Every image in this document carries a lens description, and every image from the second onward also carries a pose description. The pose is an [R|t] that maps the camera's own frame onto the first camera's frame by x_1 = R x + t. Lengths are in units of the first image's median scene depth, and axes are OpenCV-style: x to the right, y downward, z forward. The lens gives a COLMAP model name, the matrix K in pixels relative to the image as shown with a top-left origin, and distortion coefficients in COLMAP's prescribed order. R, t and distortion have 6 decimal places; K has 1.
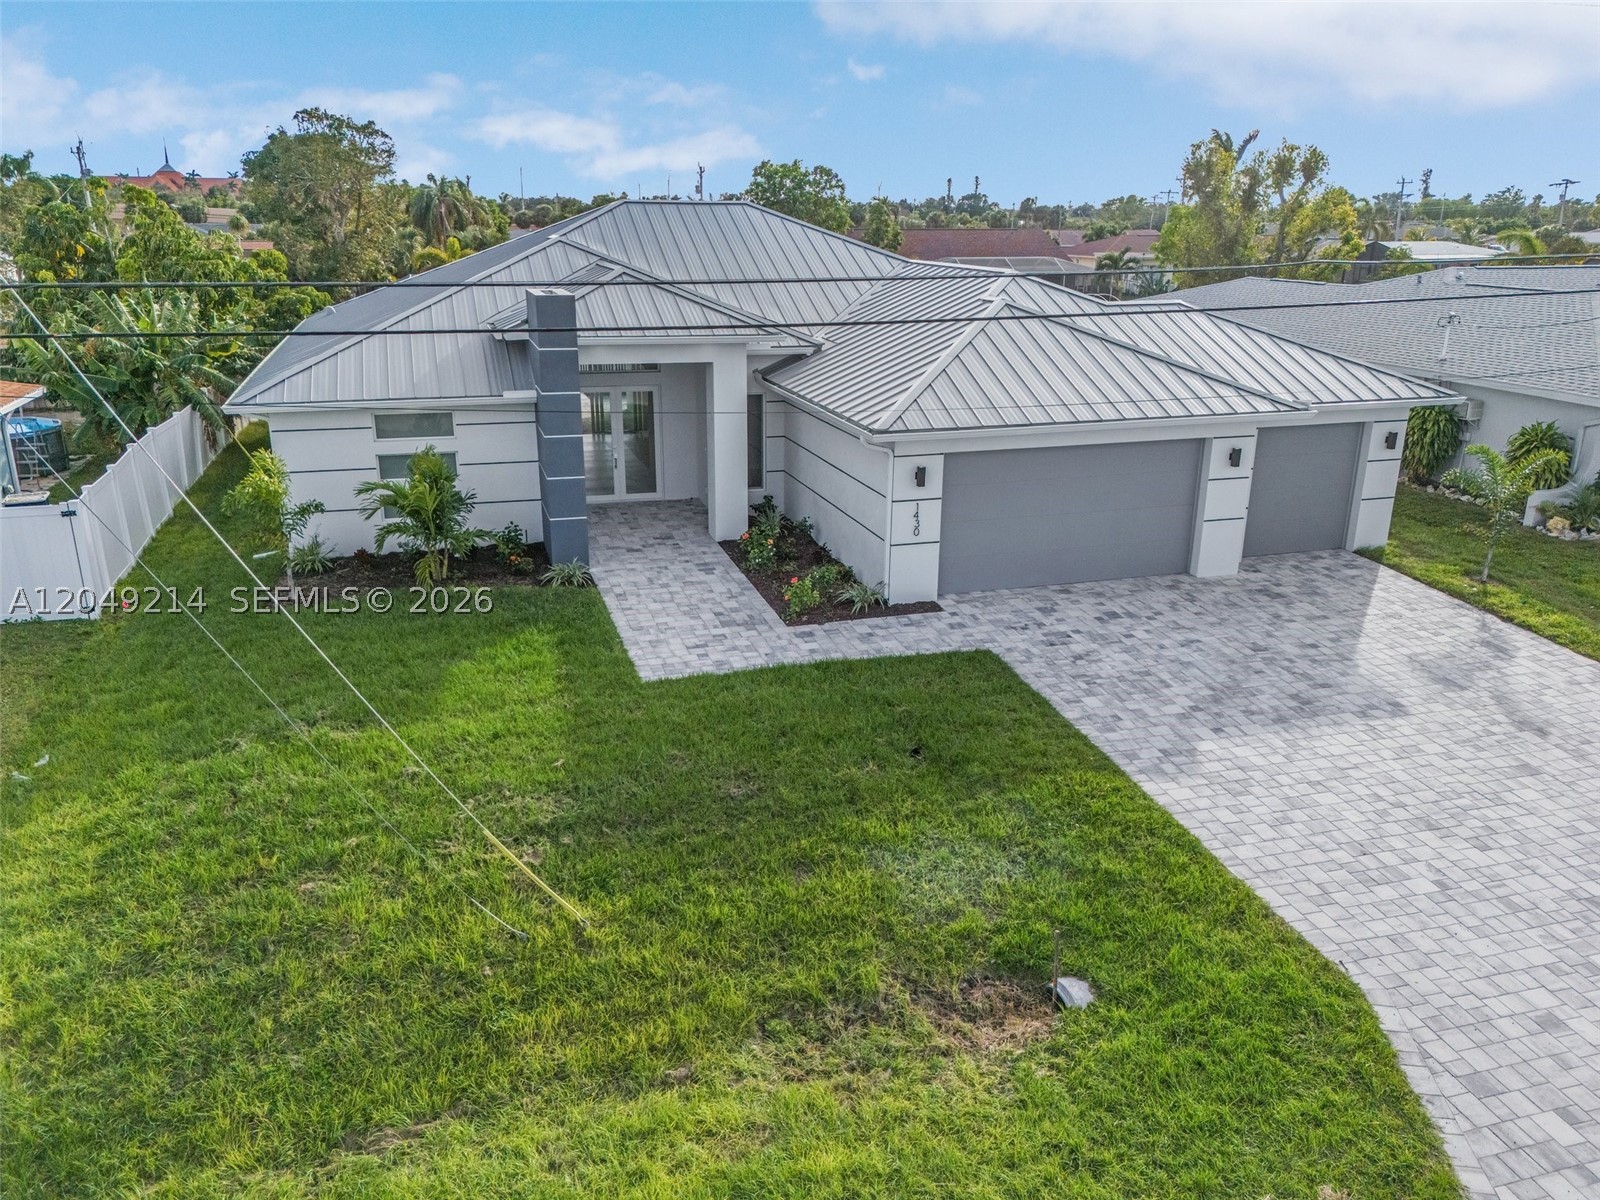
lens RADIAL K [[1183.7, 0, 812.1], [0, 1183.7, 603.2], [0, 0, 1]] dist [0.078772, -0.063672]
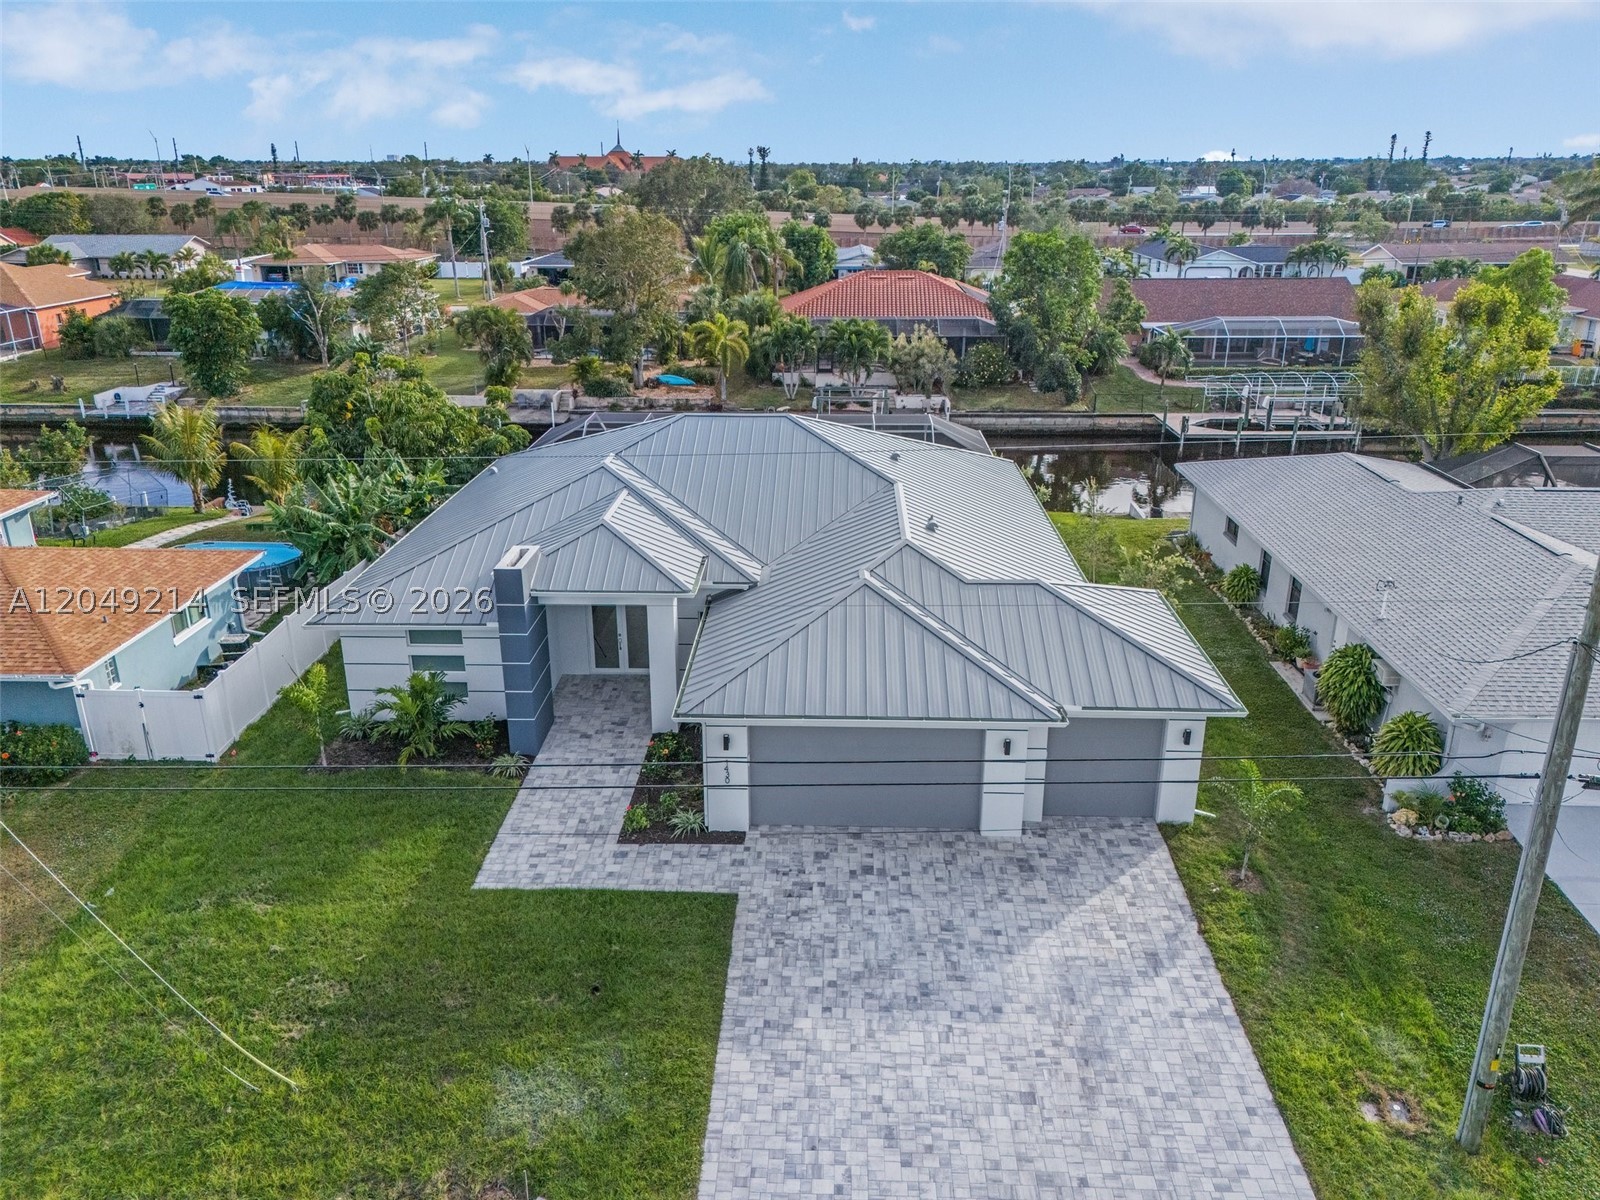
lens RADIAL K [[1183.7, 0, 812.1], [0, 1183.7, 603.2], [0, 0, 1]] dist [0.078772, -0.063672]
pose [[0.946103, 0.104491, -0.306545, 0.594454], [-0.093662, 0.994354, 0.049869, -0.351188], [0.310025, -0.018470, 0.950549, -0.213743]]
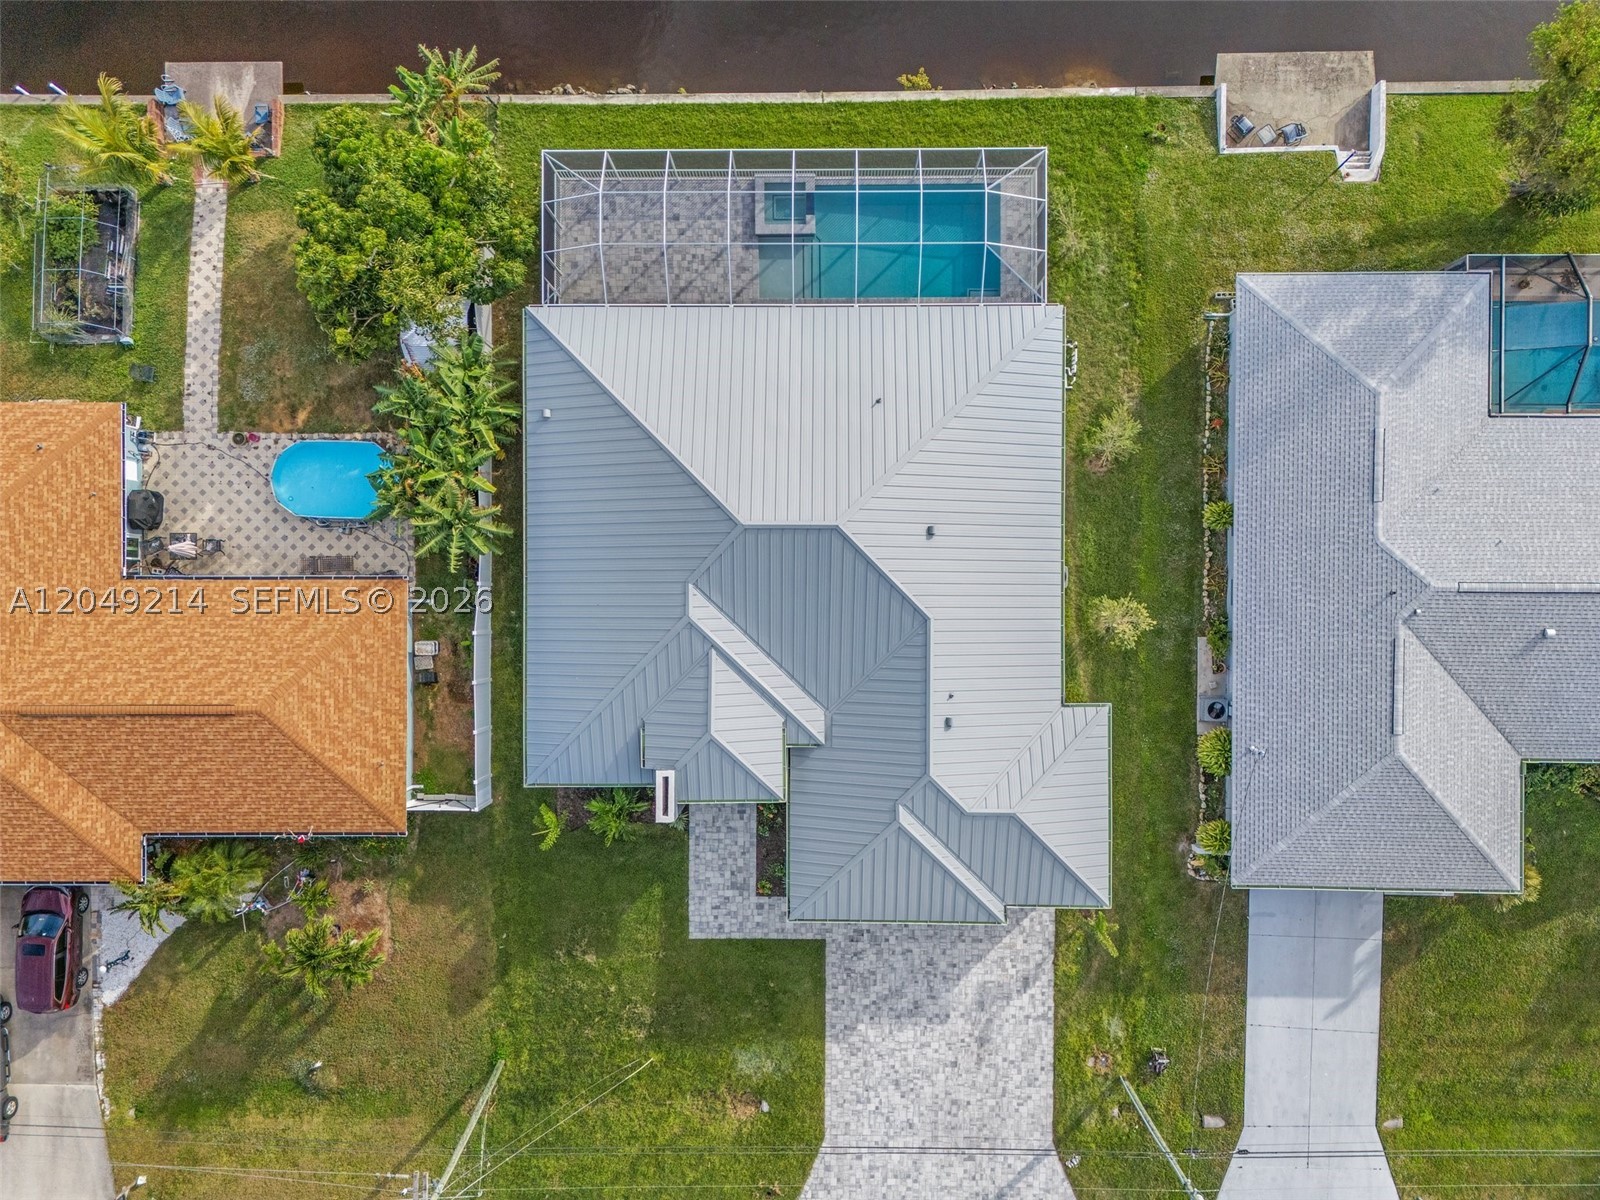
lens RADIAL K [[1183.7, 0, 812.1], [0, 1183.7, 603.2], [0, 0, 1]] dist [0.078772, -0.063672]
pose [[0.952643, 0.303834, -0.012475, -0.065881], [-0.079464, 0.288330, 0.954228, -2.614424], [0.293524, -0.908048, 0.298819, 0.880137]]
